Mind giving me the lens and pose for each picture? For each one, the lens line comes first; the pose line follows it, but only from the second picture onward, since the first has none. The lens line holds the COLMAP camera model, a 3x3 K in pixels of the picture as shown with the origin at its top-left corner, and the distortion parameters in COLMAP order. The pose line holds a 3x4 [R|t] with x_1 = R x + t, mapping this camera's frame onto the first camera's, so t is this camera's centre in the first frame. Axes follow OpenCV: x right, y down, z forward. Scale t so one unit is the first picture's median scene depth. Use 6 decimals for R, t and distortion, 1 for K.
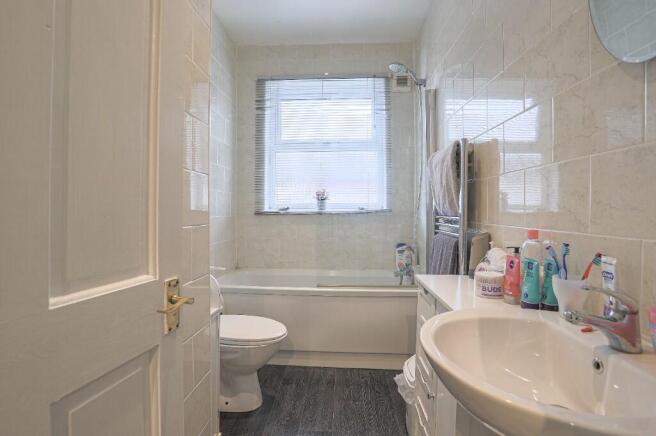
lens RADIAL K [[327.7, 0, 329.0], [0, 327.7, 214.6], [0, 0, 1]] dist [-0.025379, 0.002774]
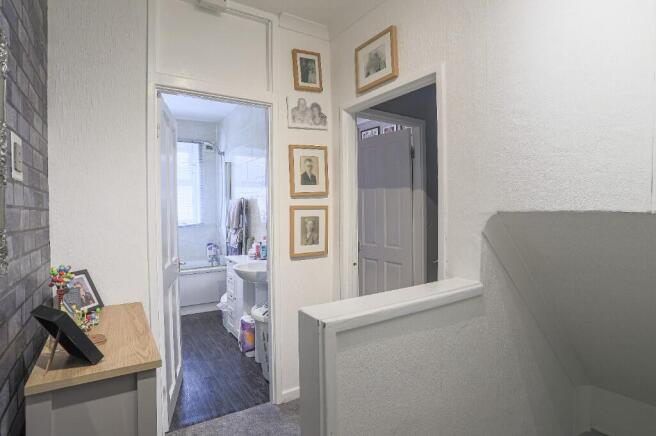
lens RADIAL K [[327.7, 0, 330.4], [0, 327.7, 214.1], [0, 0, 1]] dist [-0.025379, 0.002774]
pose [[0.808608, -0.016588, 0.588114, -0.278388], [0.012664, 0.999862, 0.010789, -0.076992], [-0.588212, -0.001276, 0.808706, -0.760142]]
